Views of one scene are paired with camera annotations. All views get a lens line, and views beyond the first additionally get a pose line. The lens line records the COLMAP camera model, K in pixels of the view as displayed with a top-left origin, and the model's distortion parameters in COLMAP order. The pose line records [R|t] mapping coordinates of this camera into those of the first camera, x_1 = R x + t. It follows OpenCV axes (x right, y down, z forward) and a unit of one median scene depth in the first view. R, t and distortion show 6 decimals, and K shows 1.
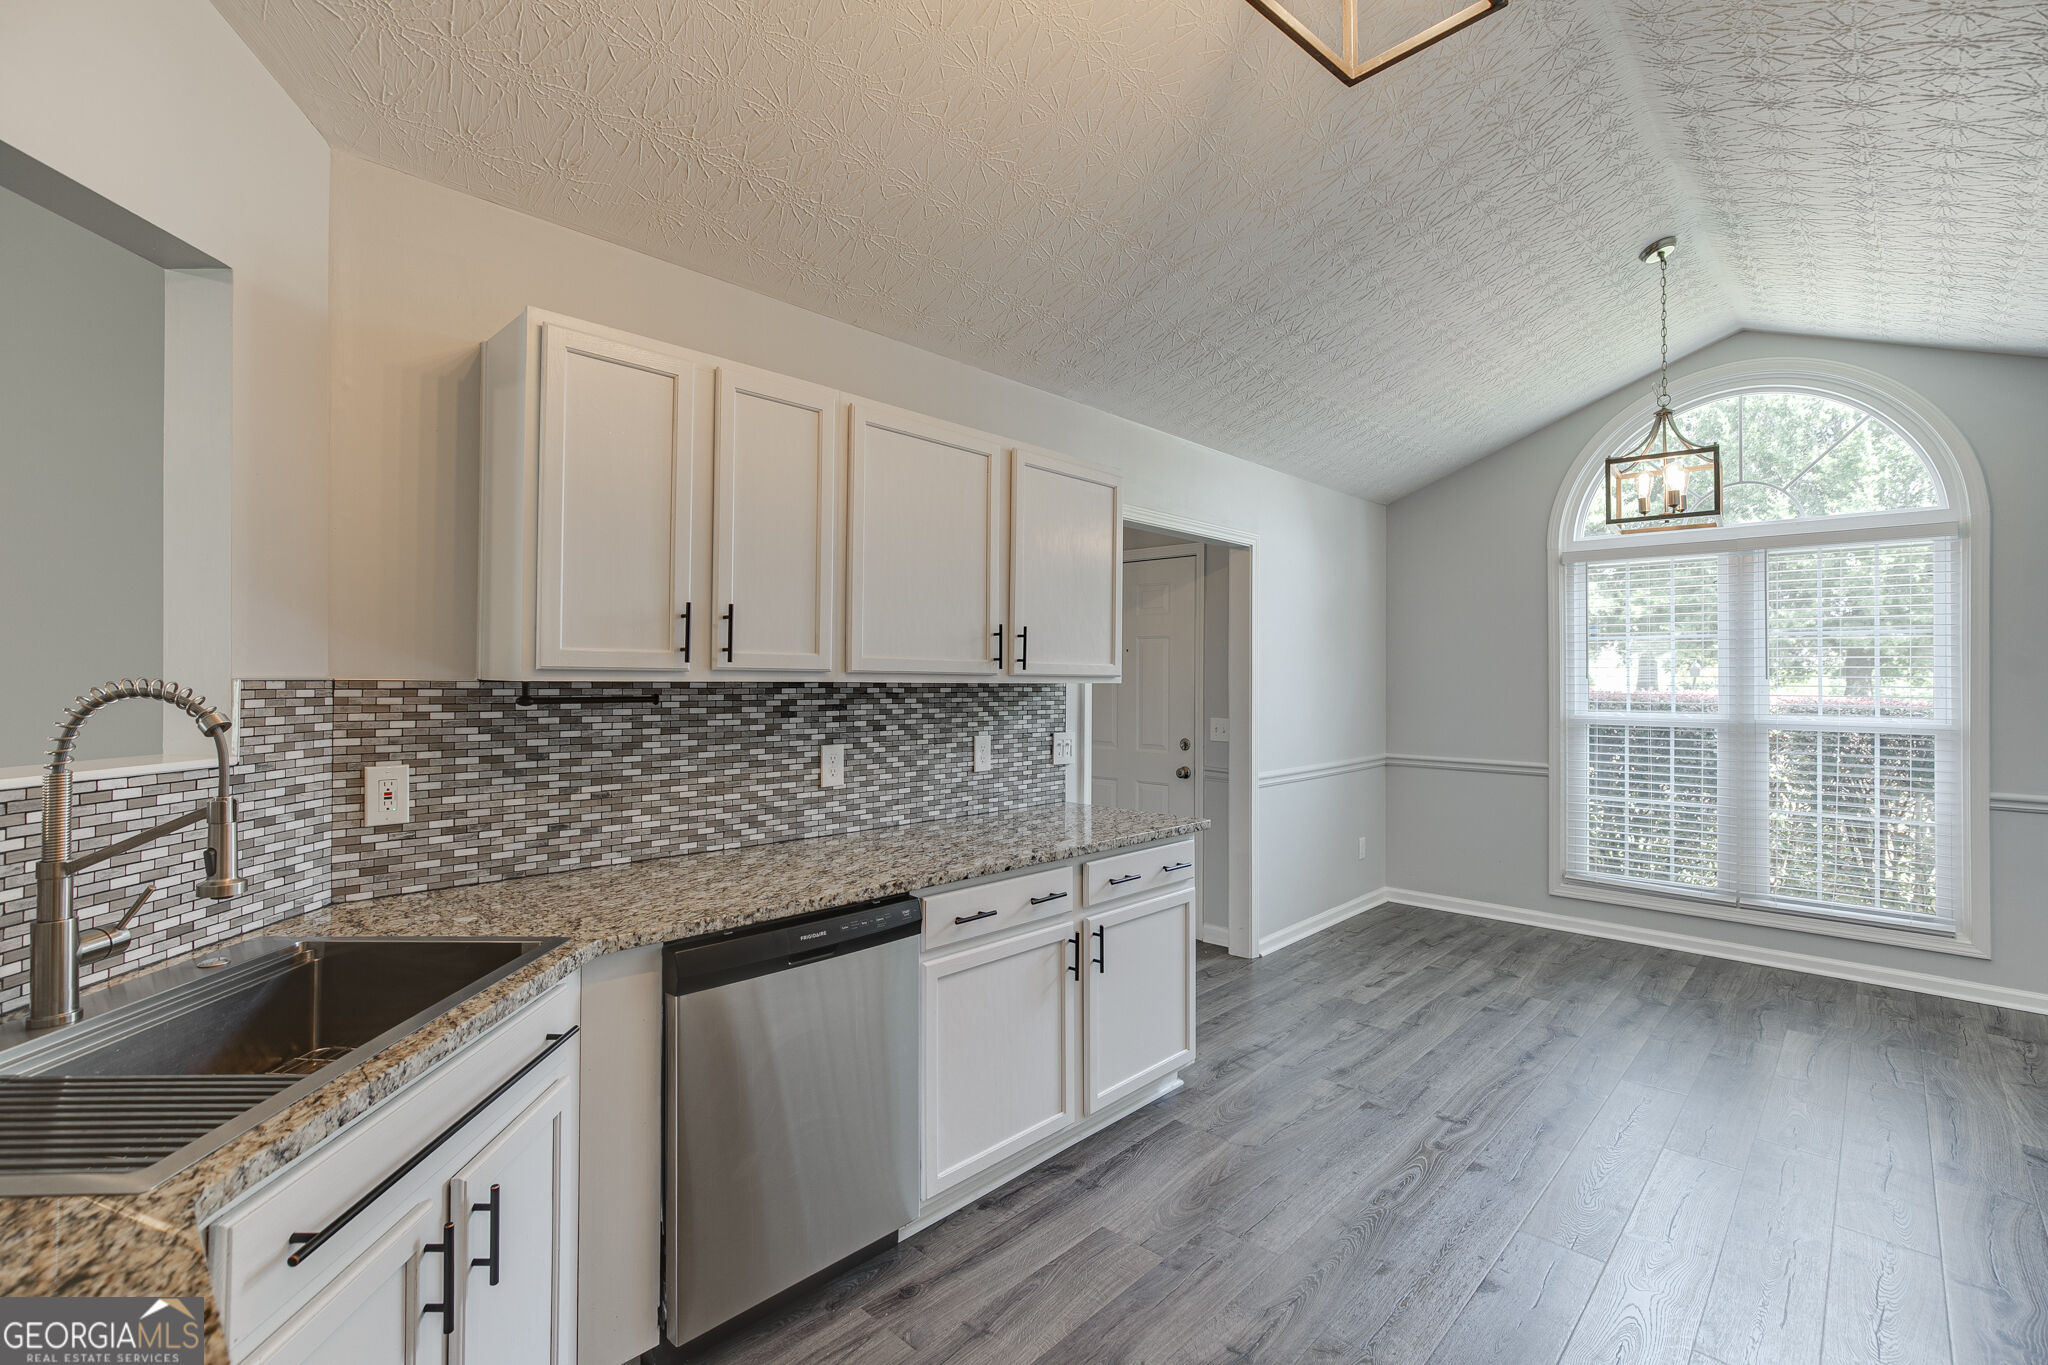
lens RADIAL K [[925.5, 0, 1019.1], [0, 925.5, 673.7], [0, 0, 1]] dist [-0.014885, 0.006476]
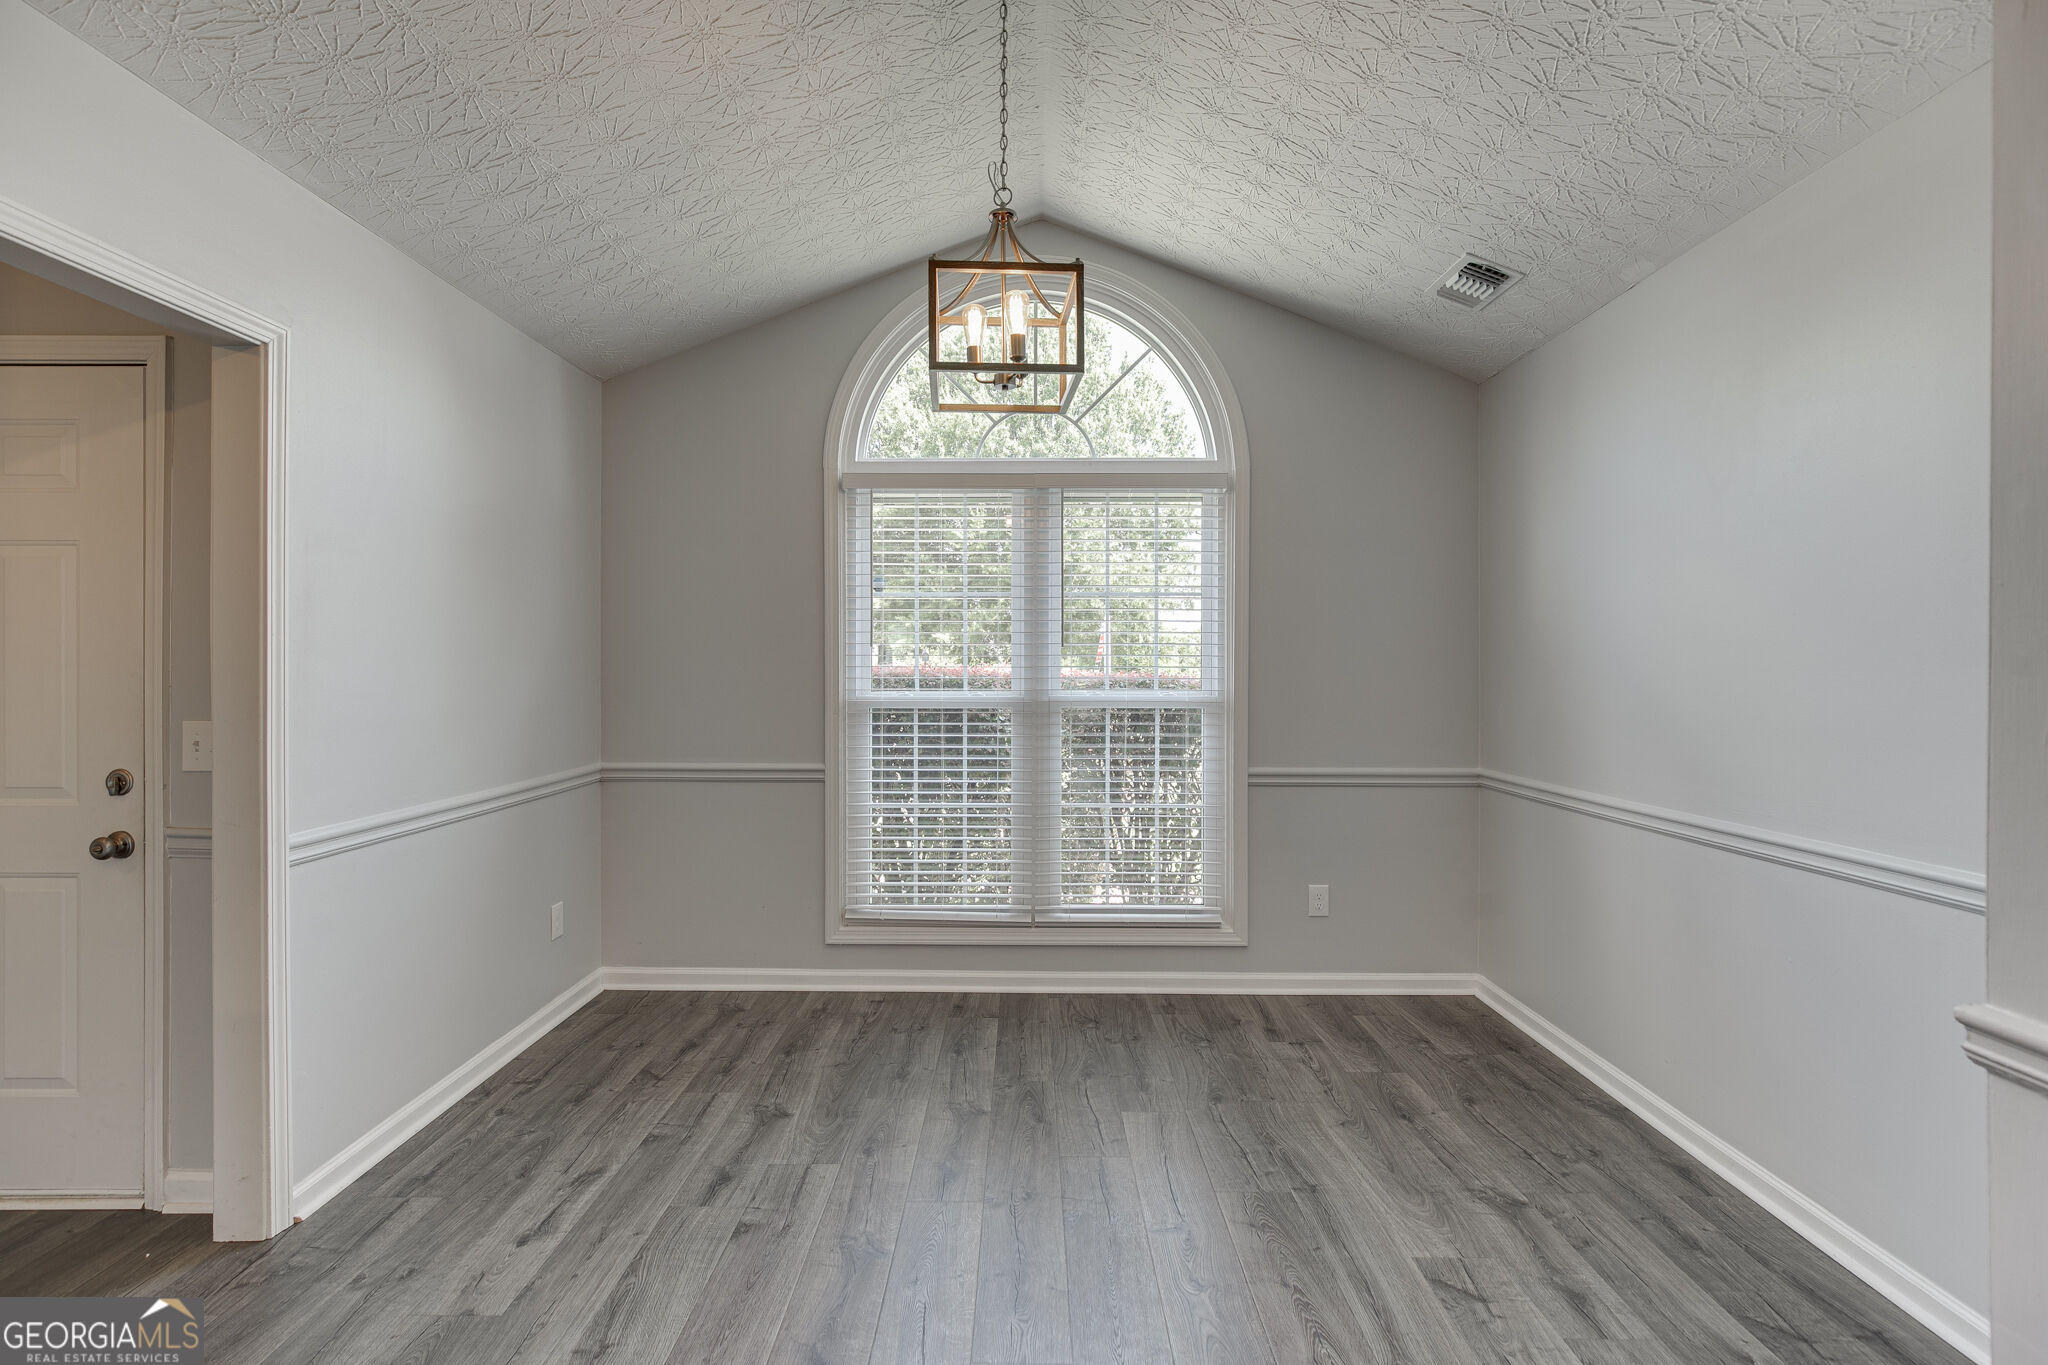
lens RADIAL K [[925.5, 0, 1021.0], [0, 925.5, 660.4], [0, 0, 1]] dist [-0.014885, 0.006476]
pose [[0.731044, 0.001591, 0.682328, 0.274833], [-0.000660, 0.999998, -0.001625, 0.024269], [-0.682330, 0.000738, 0.731044, 0.522787]]
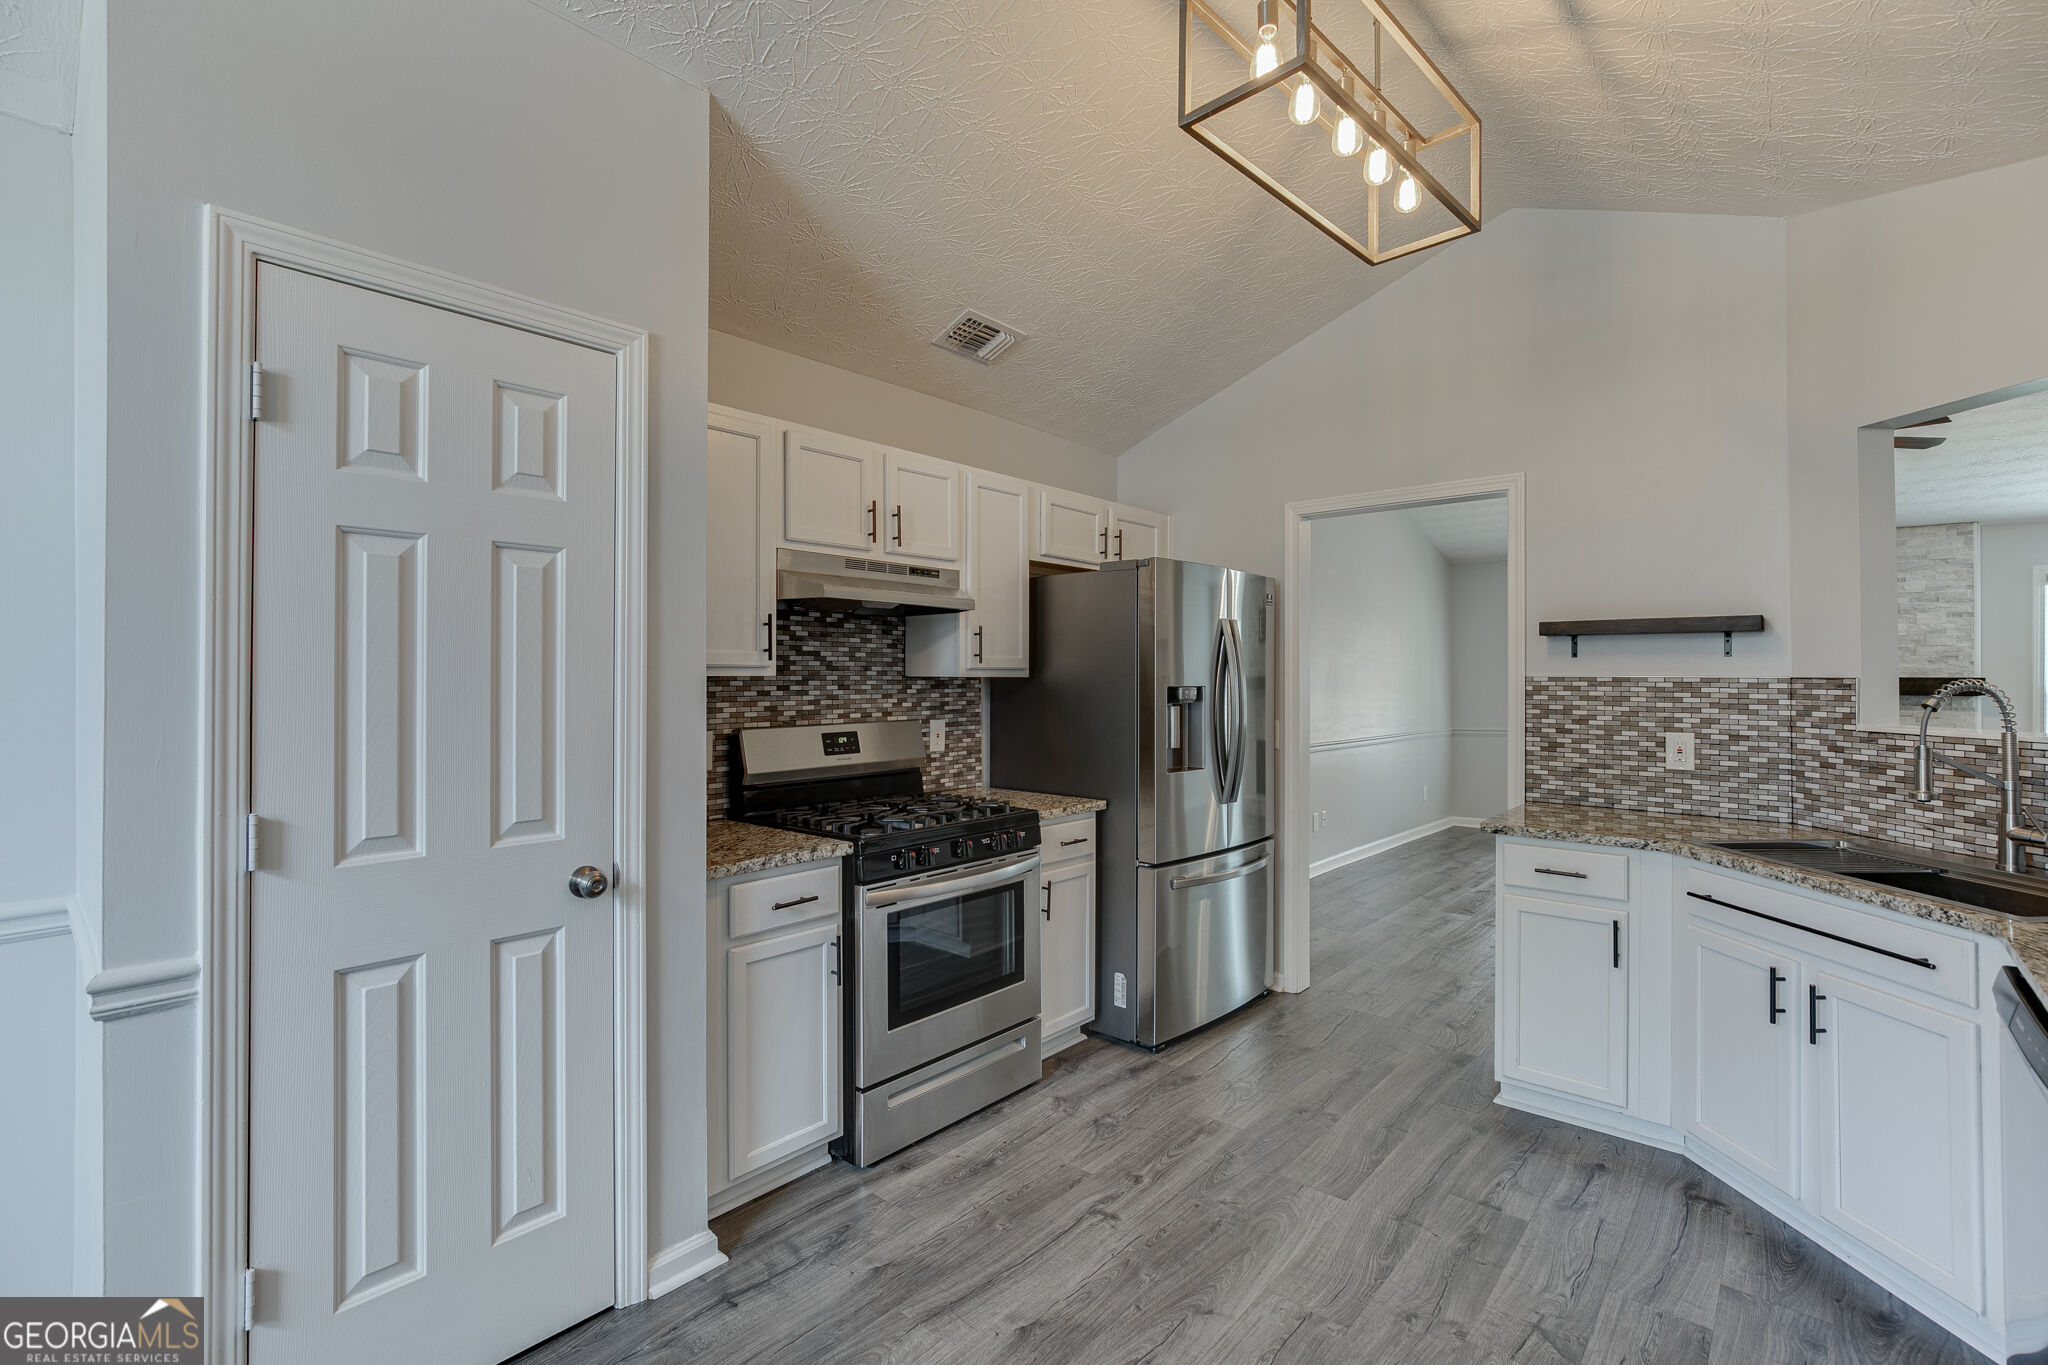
lens RADIAL K [[925.5, 0, 1020.0], [0, 925.5, 670.4], [0, 0, 1]] dist [-0.014885, 0.006476]
pose [[-0.998972, -0.009368, -0.044352, 0.339024], [-0.008770, 0.999868, -0.013675, 0.009945], [0.044474, -0.013272, -0.998922, 0.938785]]
